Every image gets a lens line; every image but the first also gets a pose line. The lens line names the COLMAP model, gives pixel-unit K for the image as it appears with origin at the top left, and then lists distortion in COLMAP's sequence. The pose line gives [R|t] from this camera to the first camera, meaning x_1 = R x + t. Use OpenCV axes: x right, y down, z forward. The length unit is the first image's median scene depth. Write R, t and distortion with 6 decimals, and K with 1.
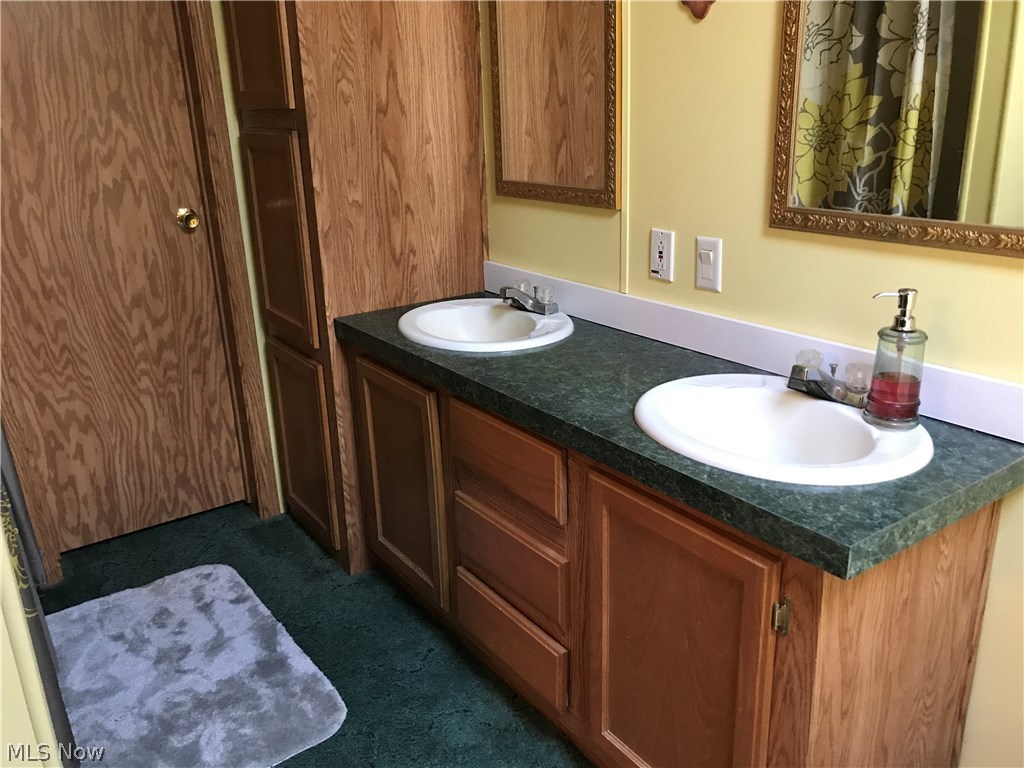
lens RADIAL K [[836.6, 0, 512.8], [0, 836.6, 377.3], [0, 0, 1]] dist [0.016652, -0.024618]
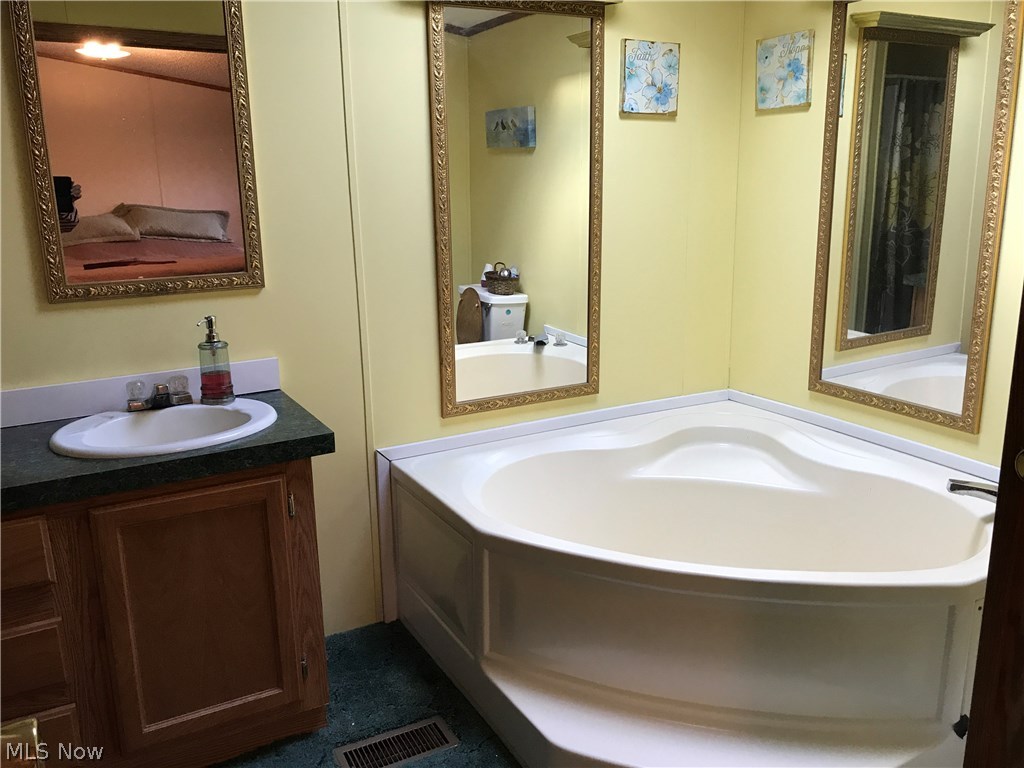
lens RADIAL K [[836.6, 0, 512.6], [0, 836.6, 384.9], [0, 0, 1]] dist [0.016652, -0.024618]
pose [[0.098569, -0.209779, 0.972768, -1.049649], [0.328355, 0.929637, 0.167207, -0.058758], [-0.939397, 0.302932, 0.160516, 0.230050]]
